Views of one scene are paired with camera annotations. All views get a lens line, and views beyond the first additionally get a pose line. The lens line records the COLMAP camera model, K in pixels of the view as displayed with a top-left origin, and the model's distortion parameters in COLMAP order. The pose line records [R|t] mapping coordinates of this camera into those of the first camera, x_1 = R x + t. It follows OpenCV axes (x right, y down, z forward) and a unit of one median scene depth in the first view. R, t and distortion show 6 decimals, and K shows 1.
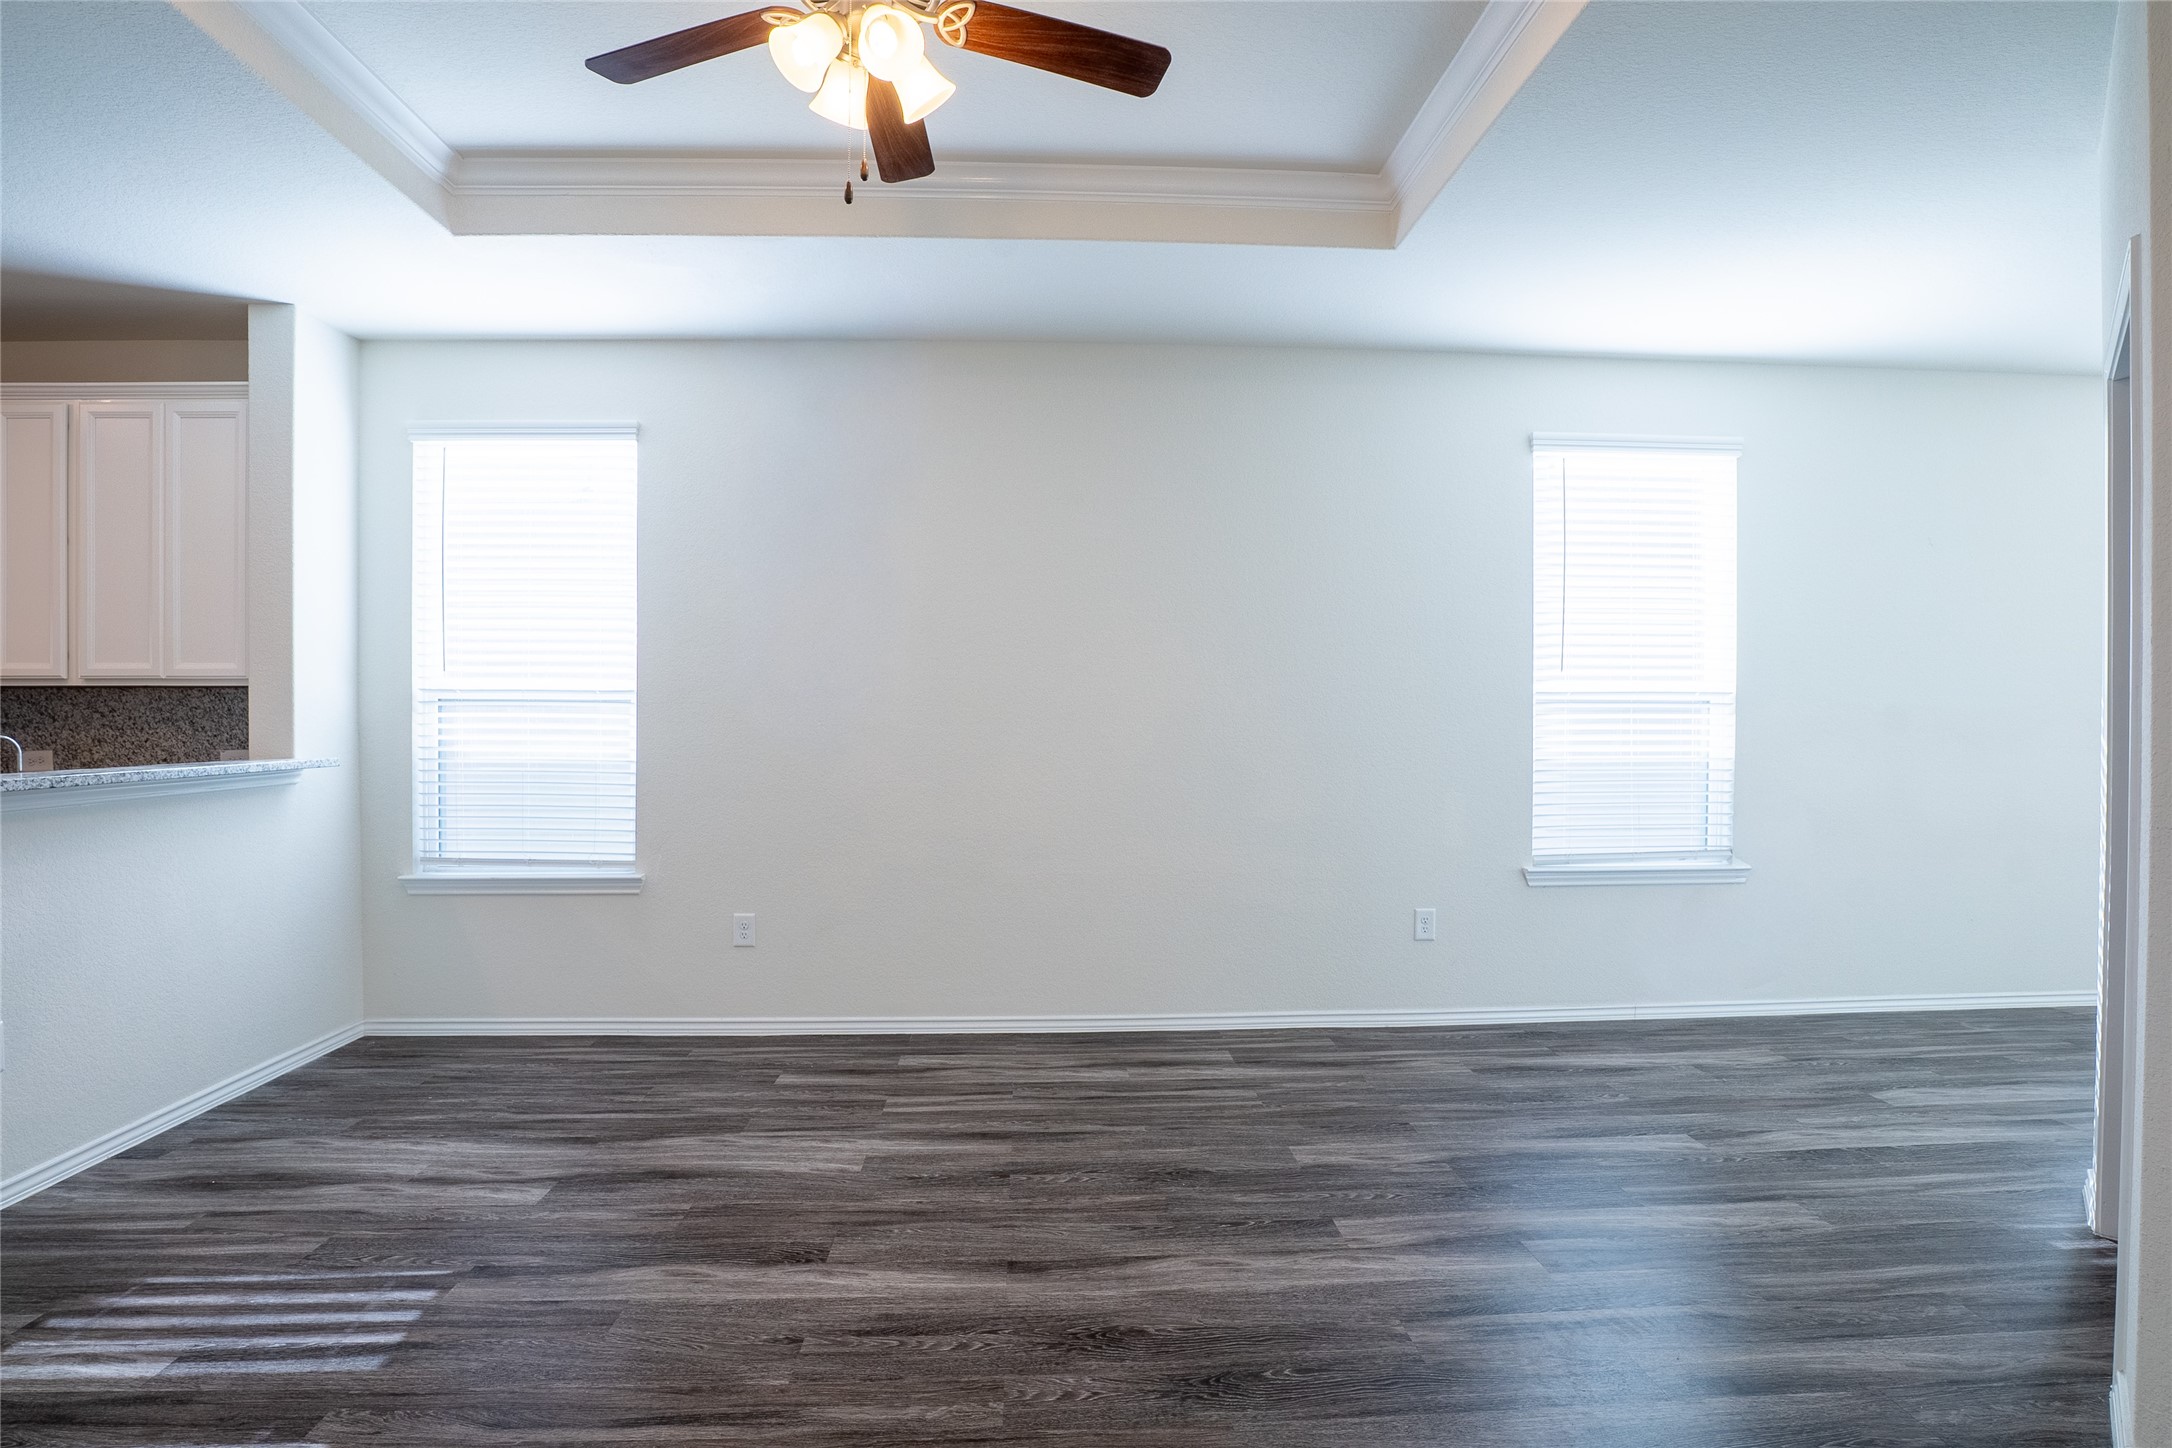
lens RADIAL K [[1063.2, 0, 1086.0], [0, 1063.2, 724.0], [0, 0, 1]] dist [-0.071602, 0.029752]
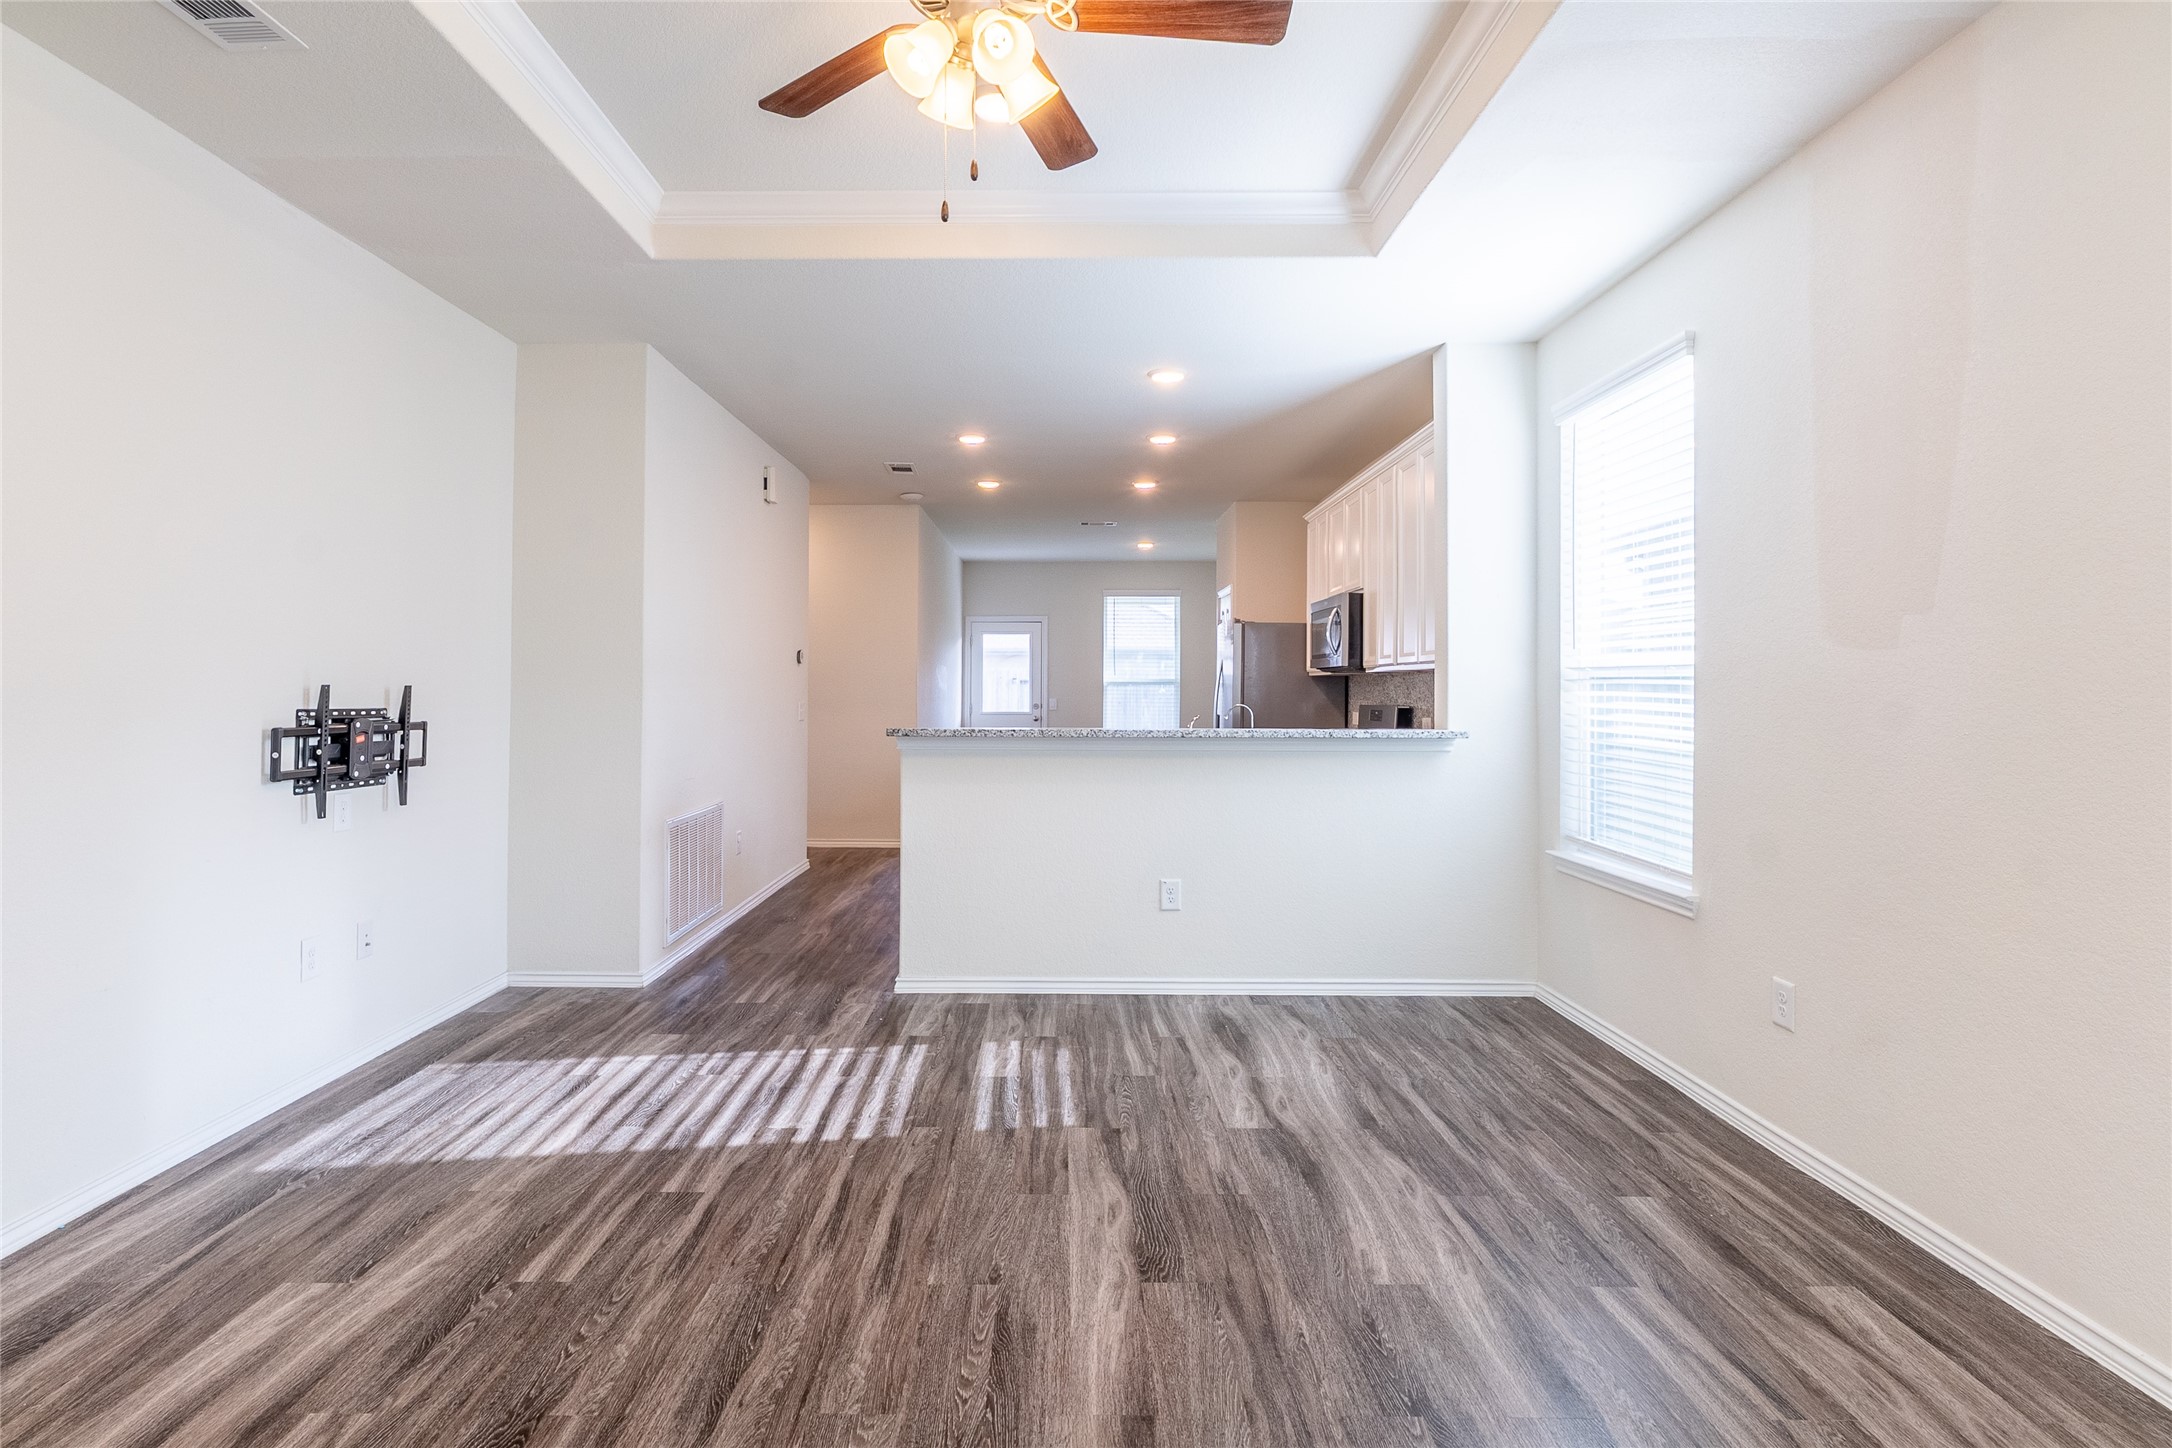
lens RADIAL K [[1062.9, 0, 1063.9], [0, 1062.9, 673.0], [0, 0, 1]] dist [-0.001862, -0.000545]
pose [[-0.052331, -0.015405, -0.998511, 0.517624], [-0.012903, 0.999808, -0.014749, -0.008580], [0.998546, 0.012111, -0.052519, 0.711628]]
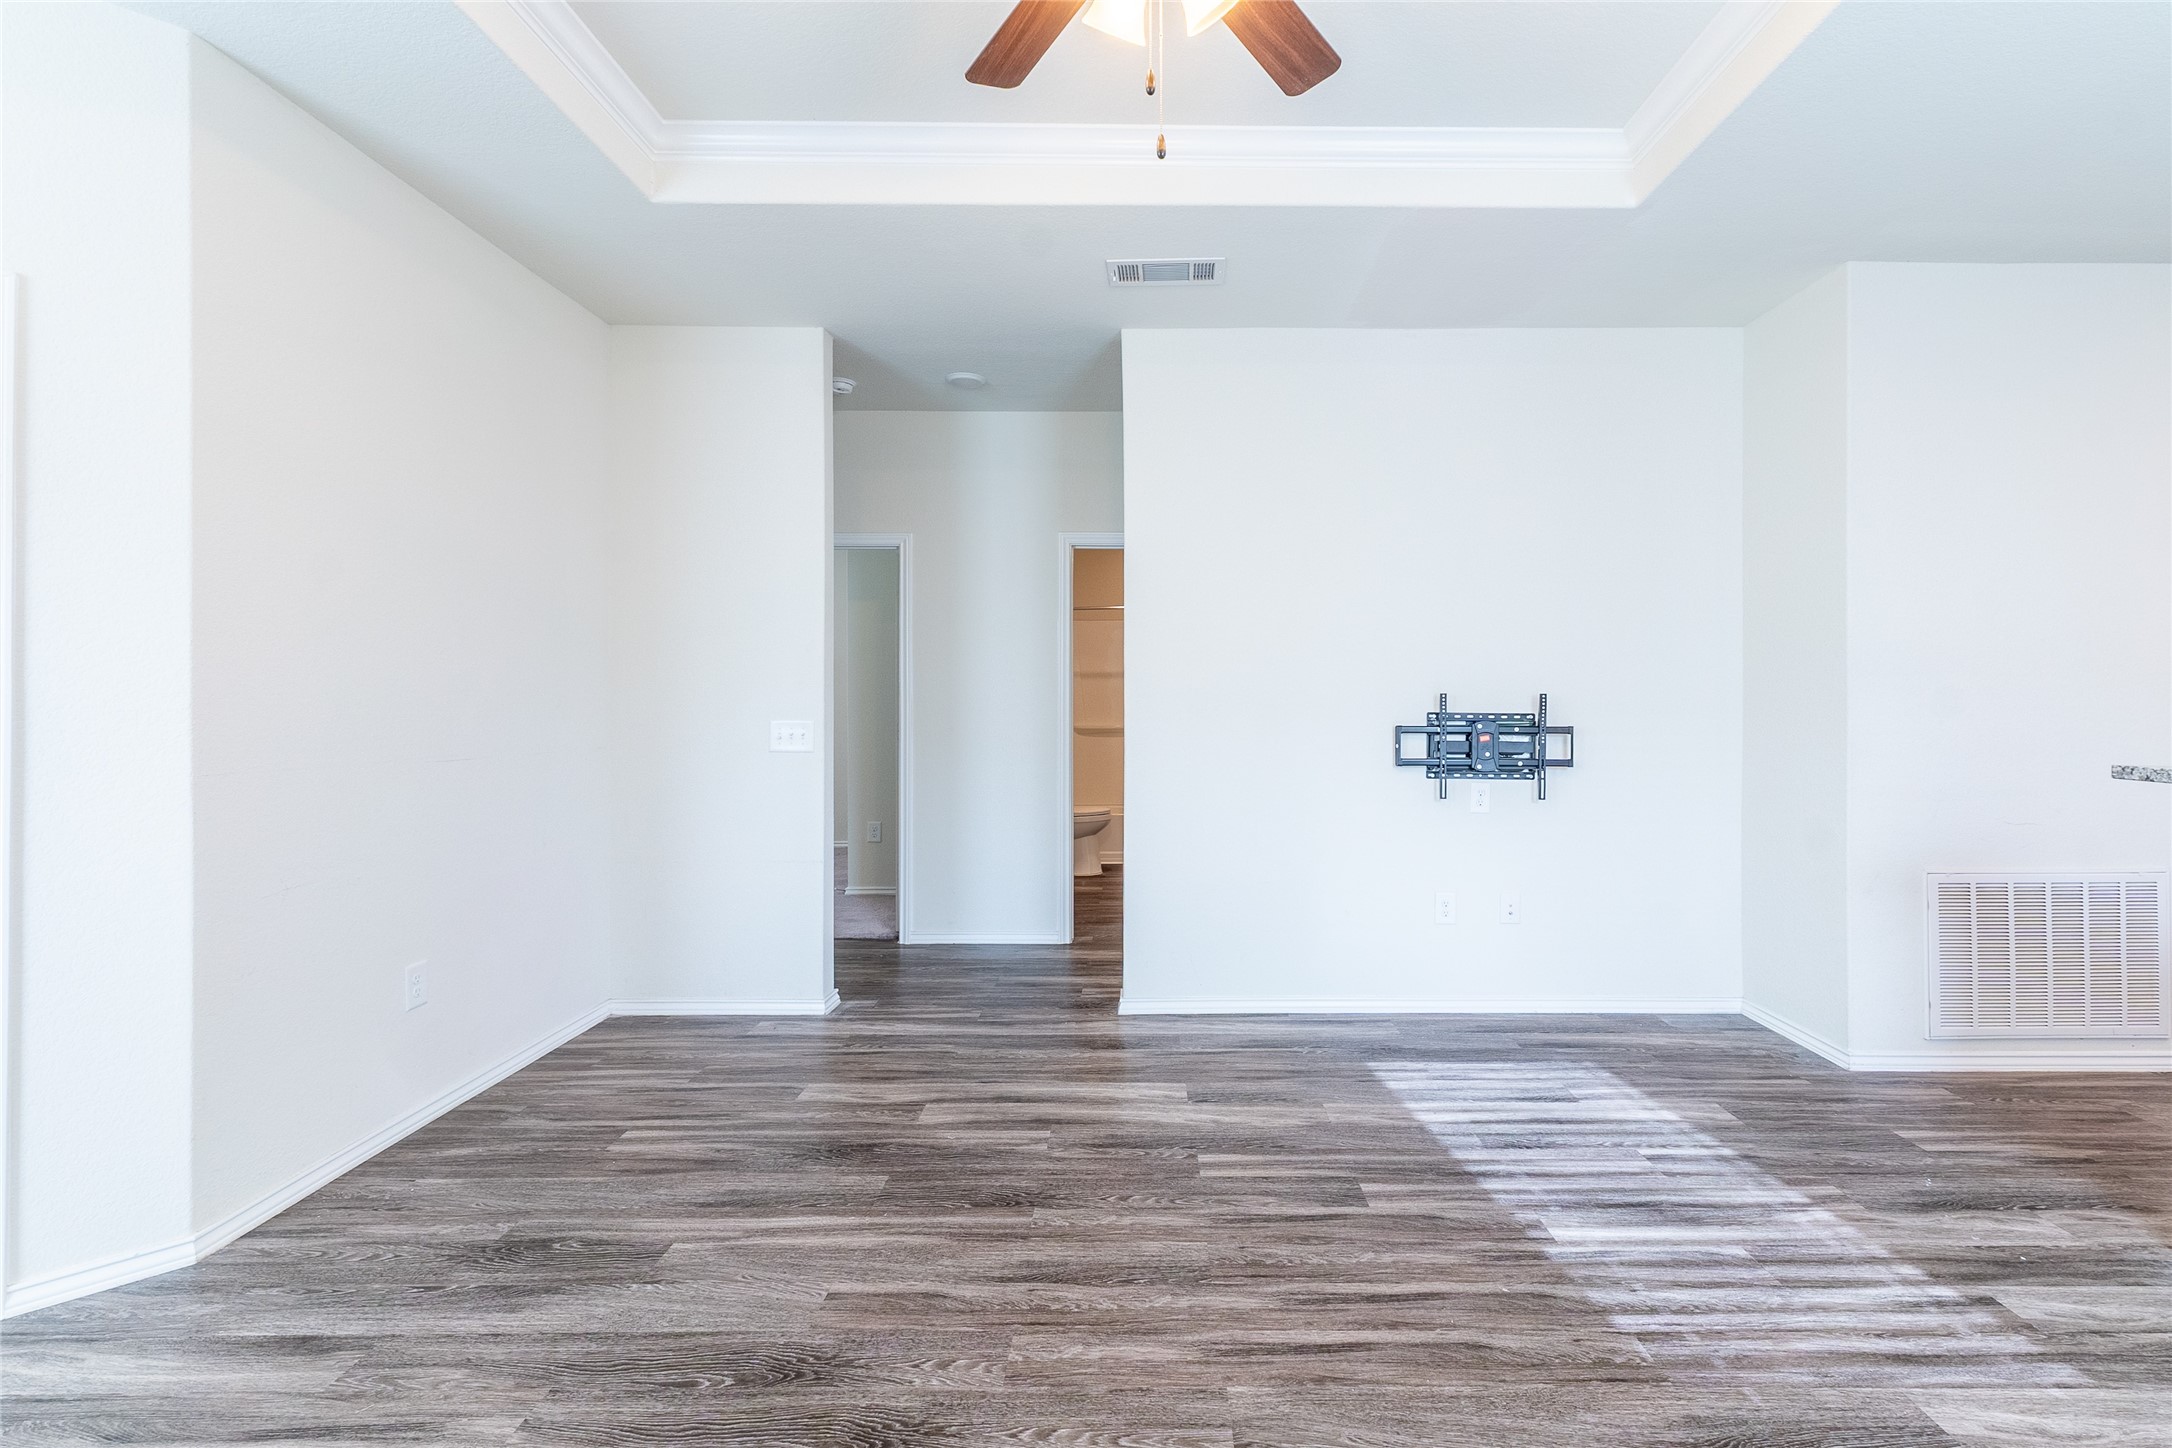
lens RADIAL K [[960.2, 0, 1150.0], [0, 960.2, 694.8], [0, 0, 1]] dist [0.007349, 0.000208]
pose [[-0.998838, -0.001229, 0.048186, -0.153440], [-0.001020, 0.999990, 0.004360, -0.006266], [-0.048191, 0.004306, -0.998829, 1.123987]]
